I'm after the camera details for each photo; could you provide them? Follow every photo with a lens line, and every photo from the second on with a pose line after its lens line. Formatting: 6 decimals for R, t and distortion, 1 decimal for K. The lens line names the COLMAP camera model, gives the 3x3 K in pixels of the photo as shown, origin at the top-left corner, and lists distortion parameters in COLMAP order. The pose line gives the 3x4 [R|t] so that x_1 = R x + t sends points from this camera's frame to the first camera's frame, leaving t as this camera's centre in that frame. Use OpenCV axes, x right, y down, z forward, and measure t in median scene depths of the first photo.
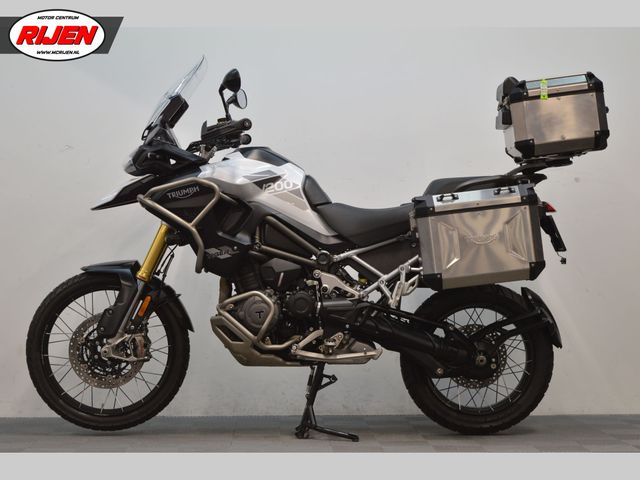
lens RADIAL K [[1437.3, 0, 320.0], [0, 1437.3, 240.0], [0, 0, 1]] dist [0.046865, 0.027169]
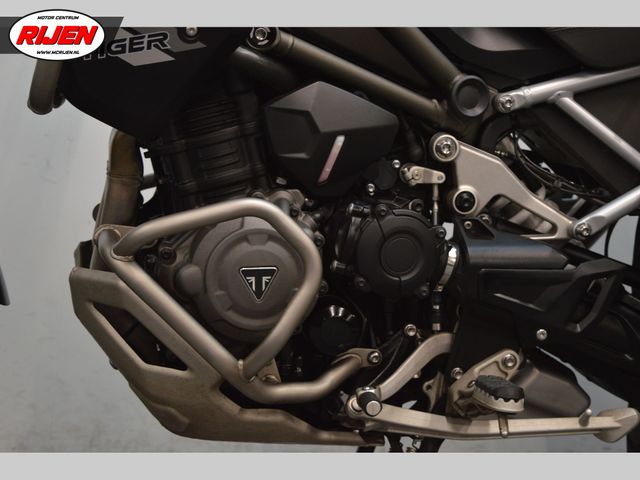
lens RADIAL K [[1263.4, 0, 321.4], [0, 1263.4, 279.1], [0, 0, 1]] dist [0.018541, 0.030440]
pose [[0.982130, 0.060635, 0.178169, -0.072443], [-0.087583, 0.985174, 0.147514, 0.014174], [-0.166584, -0.160483, 0.972880, 0.751065]]
